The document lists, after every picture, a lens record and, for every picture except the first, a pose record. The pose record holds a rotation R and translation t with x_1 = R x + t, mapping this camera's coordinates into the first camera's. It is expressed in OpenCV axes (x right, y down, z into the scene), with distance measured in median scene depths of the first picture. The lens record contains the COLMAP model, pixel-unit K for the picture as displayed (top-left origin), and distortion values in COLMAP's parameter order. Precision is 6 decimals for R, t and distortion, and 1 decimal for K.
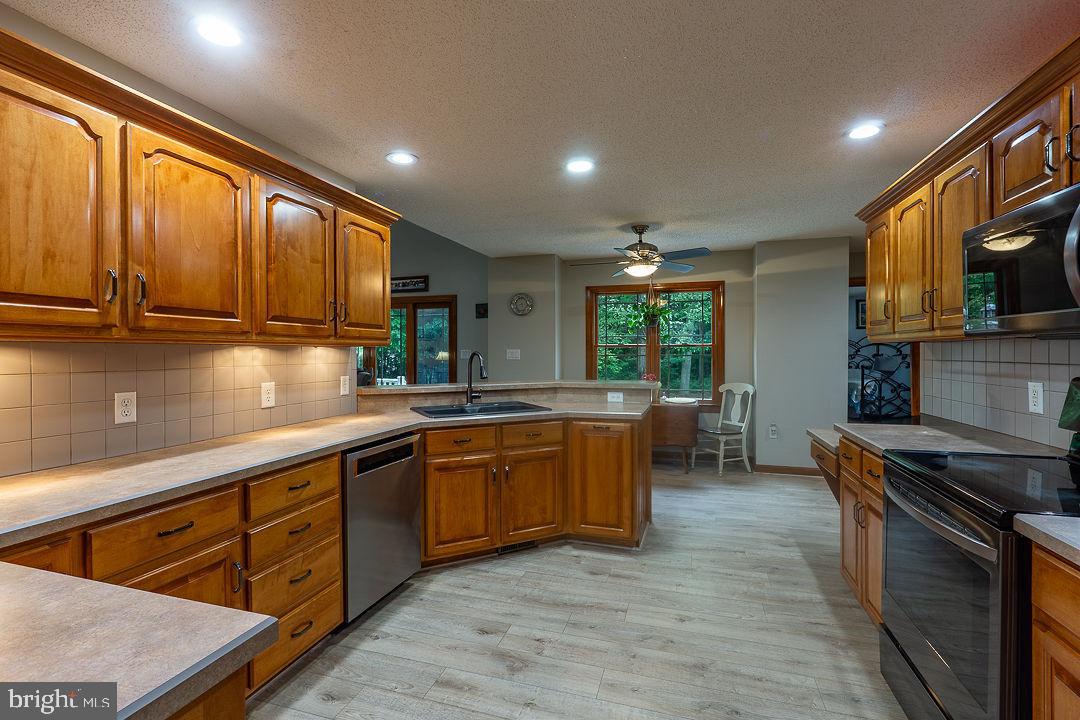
lens RADIAL K [[503.6, 0, 529.4], [0, 503.6, 355.5], [0, 0, 1]] dist [-0.008532, 0.000277]
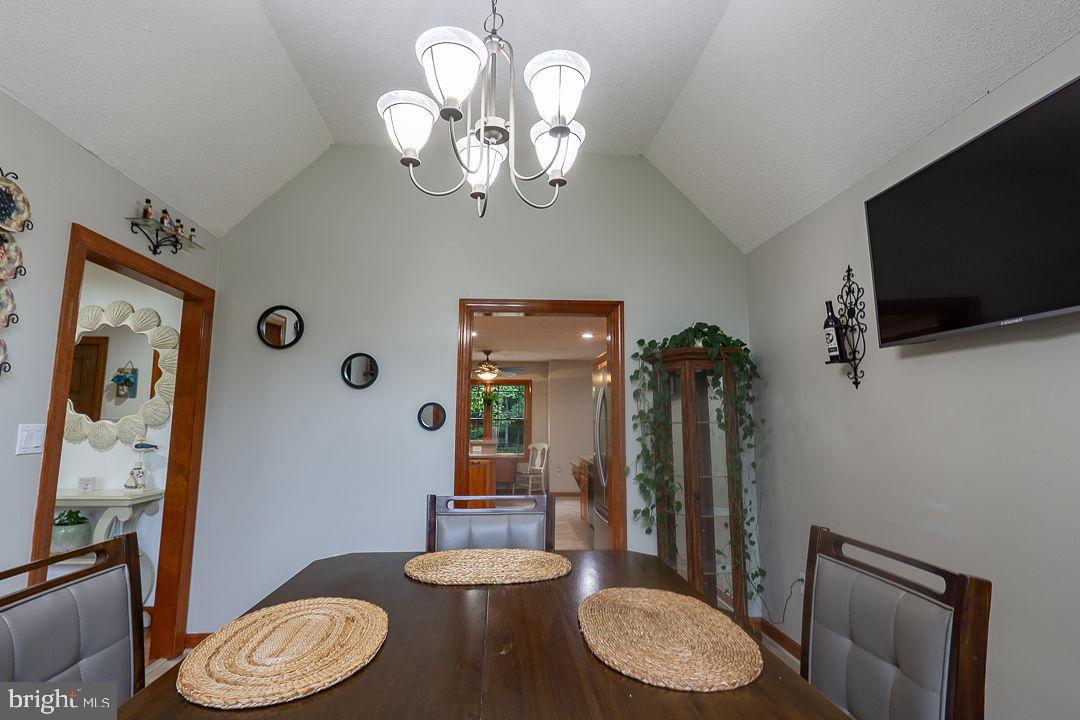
lens RADIAL K [[503.6, 0, 529.4], [0, 503.6, 355.5], [0, 0, 1]] dist [-0.008532, 0.000277]
pose [[0.930592, 0.056660, 0.361647, -0.915713], [-0.006526, 0.990359, -0.138369, -0.003138], [-0.366001, 0.126405, 0.921990, -2.185798]]
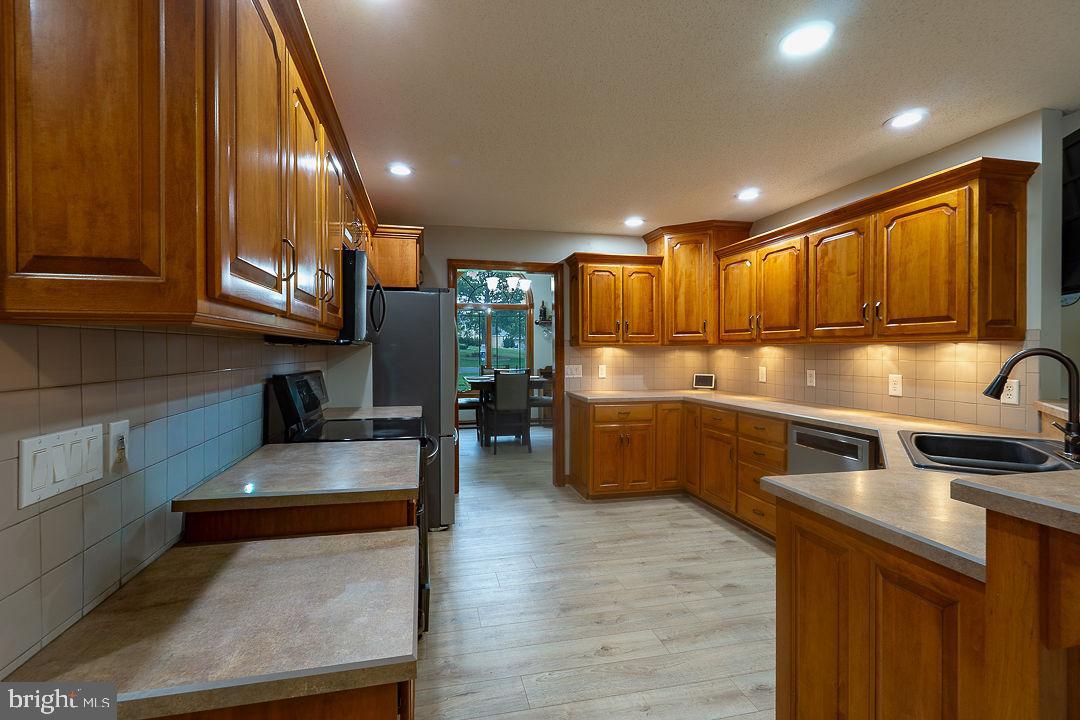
lens RADIAL K [[503.6, 0, 529.4], [0, 503.6, 355.5], [0, 0, 1]] dist [-0.008532, 0.000277]
pose [[-0.873098, 0.012212, -0.487392, 0.834756], [0.003904, 0.999829, 0.018059, -0.016745], [0.487529, 0.013864, -0.872997, 1.672314]]
